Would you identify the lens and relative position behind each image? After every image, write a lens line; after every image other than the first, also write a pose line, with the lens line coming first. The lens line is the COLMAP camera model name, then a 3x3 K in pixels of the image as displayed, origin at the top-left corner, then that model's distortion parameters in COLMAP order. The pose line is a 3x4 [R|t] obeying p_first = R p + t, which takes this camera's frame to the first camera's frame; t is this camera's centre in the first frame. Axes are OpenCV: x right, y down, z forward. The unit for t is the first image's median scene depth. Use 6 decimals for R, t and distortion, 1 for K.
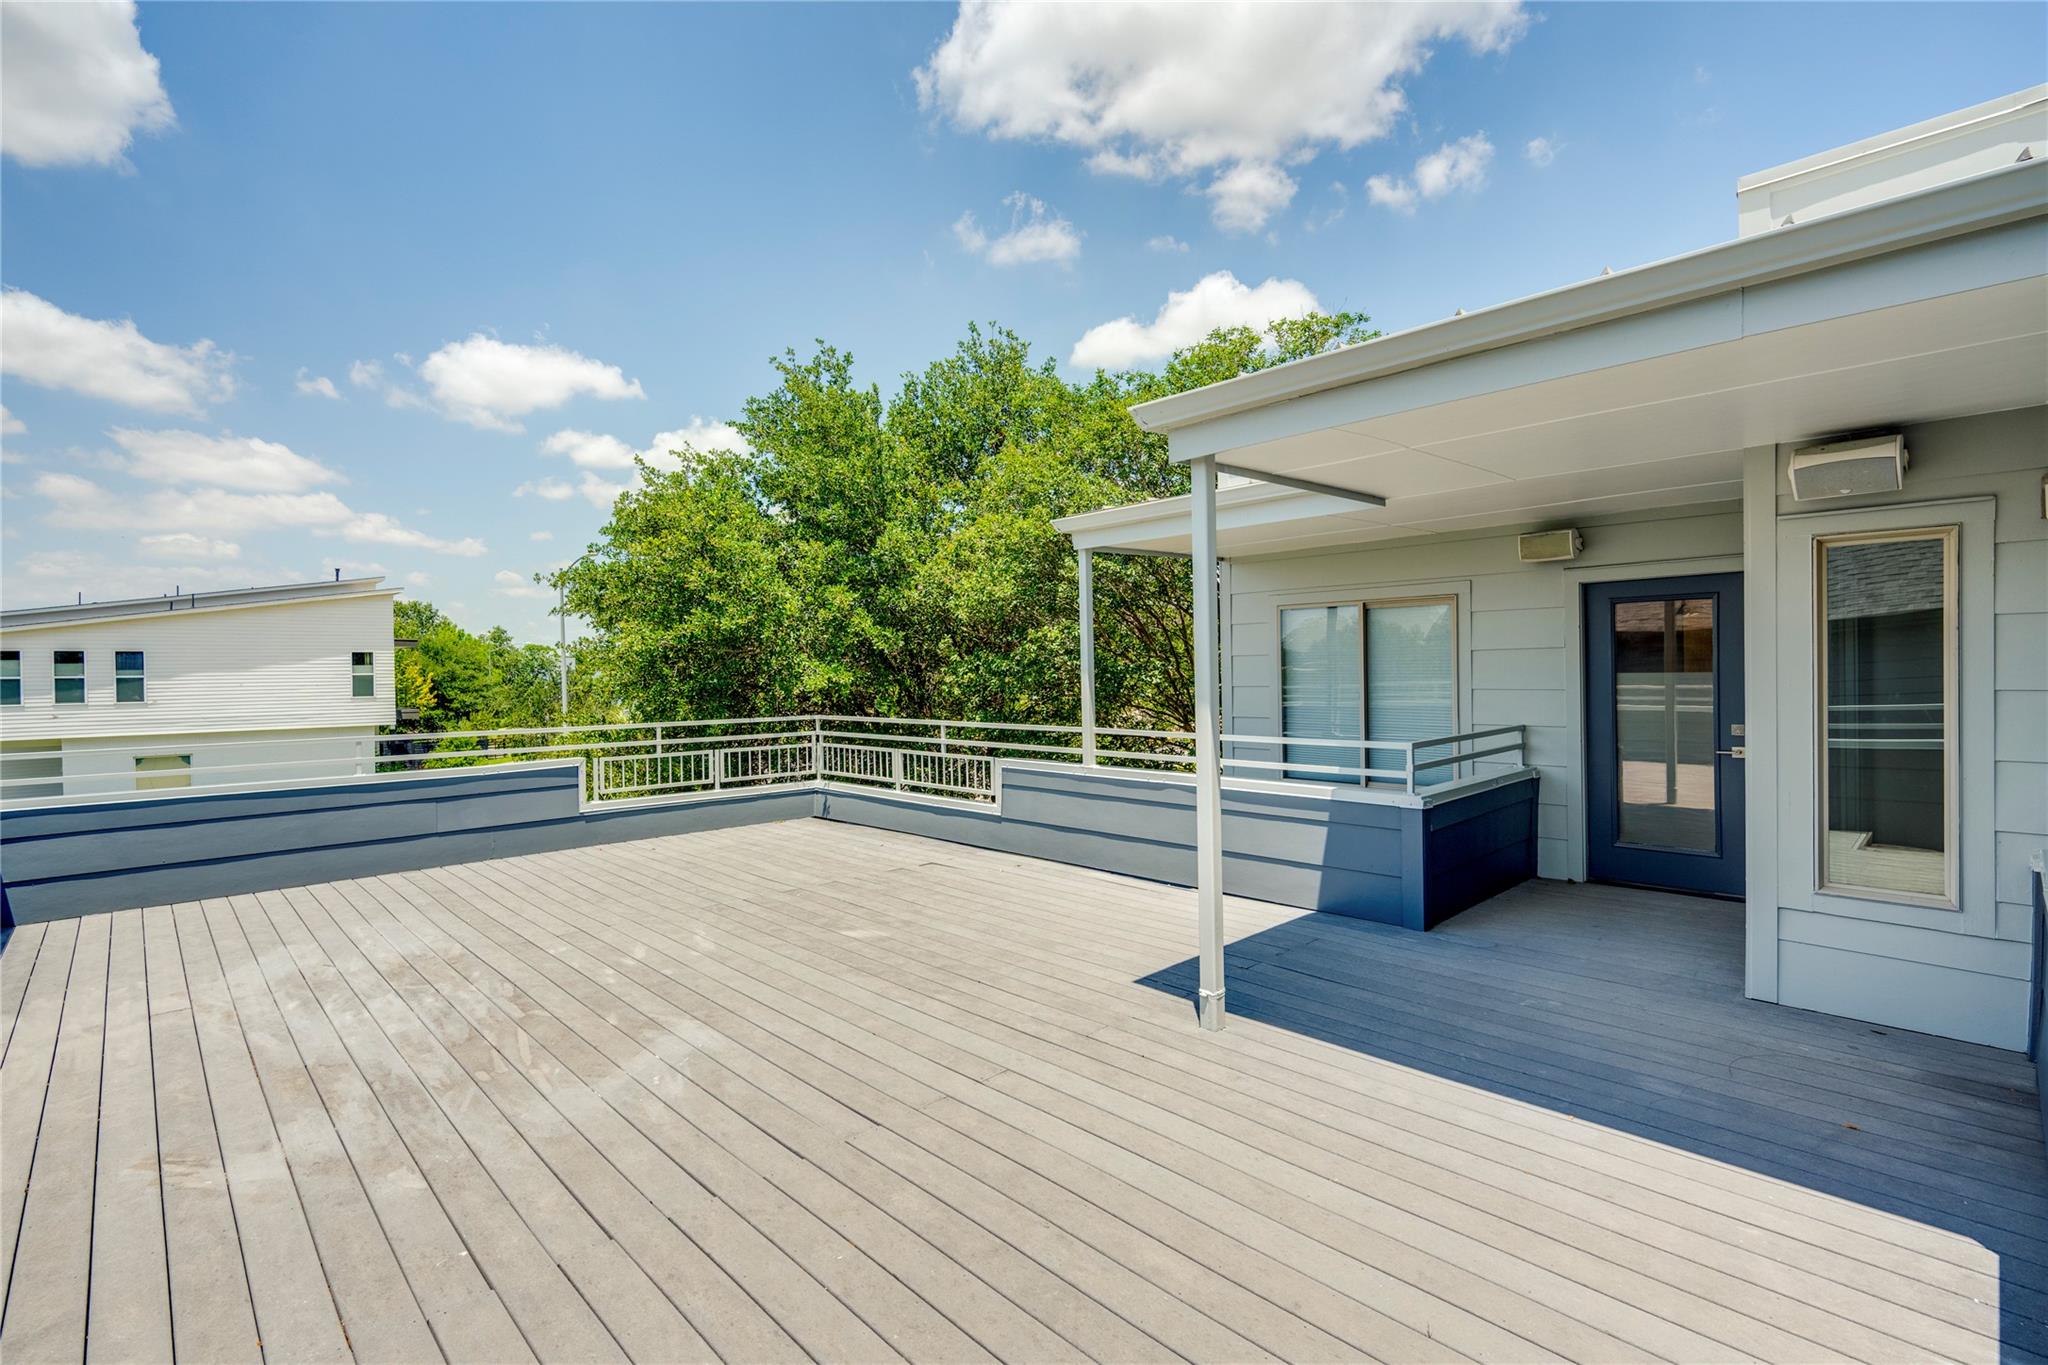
lens RADIAL K [[934.2, 0, 1026.4], [0, 934.2, 675.4], [0, 0, 1]] dist [0.000945, 0.000127]
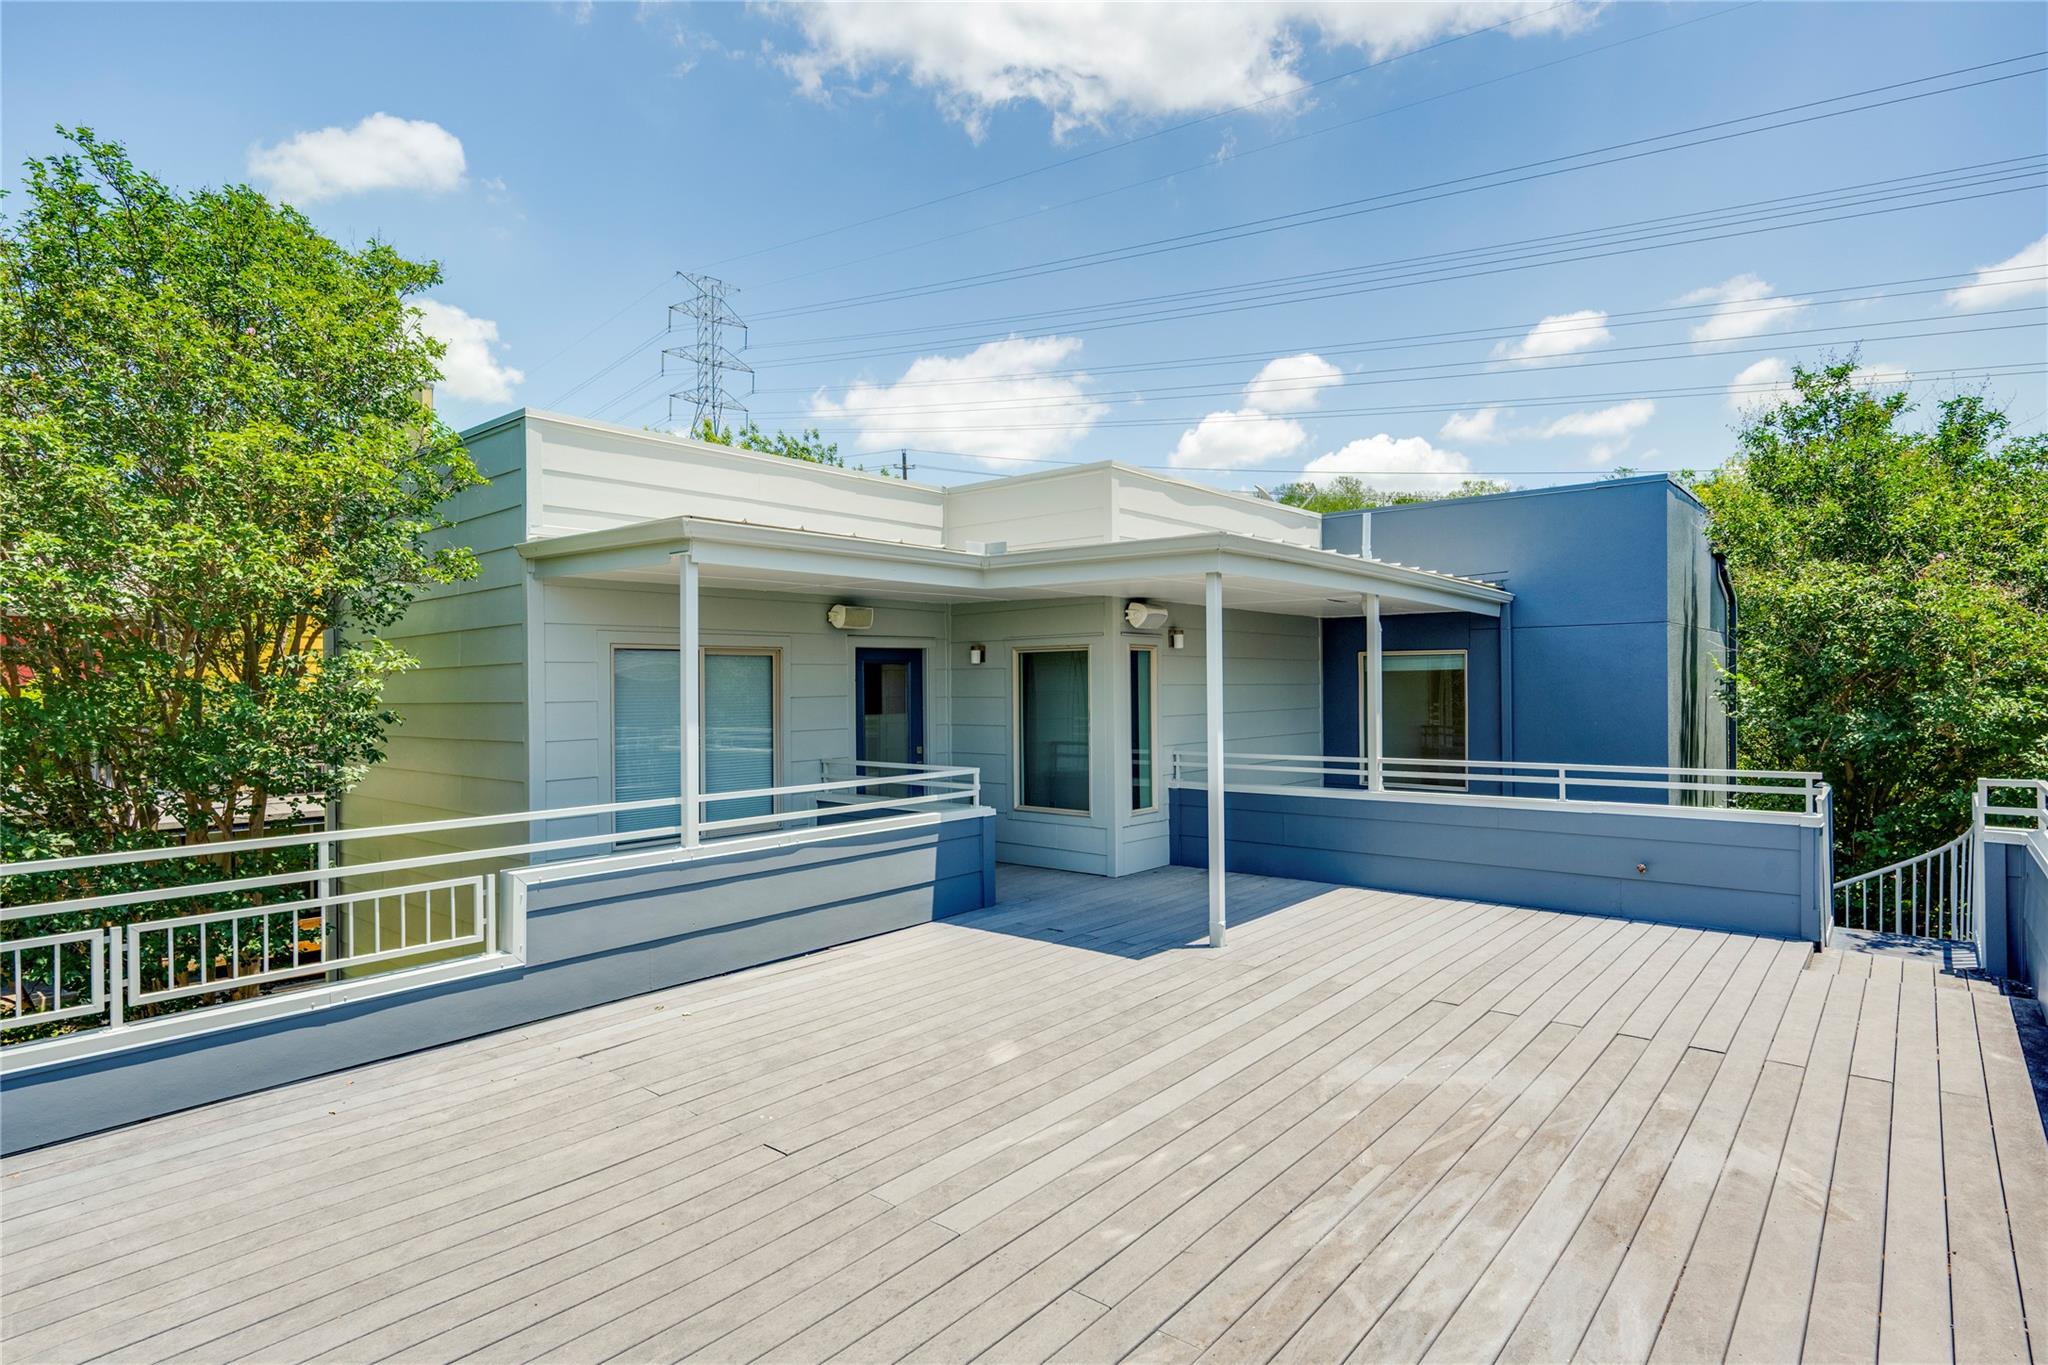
lens RADIAL K [[1077.0, 0, 1026.3], [0, 1077.0, 685.0], [0, 0, 1]] dist [0.001948, 0.000672]
pose [[-0.110903, 0.017400, 0.993679, -1.289925], [0.021381, 0.999657, -0.015119, -0.023556], [-0.993601, 0.019569, -0.111237, 1.276769]]
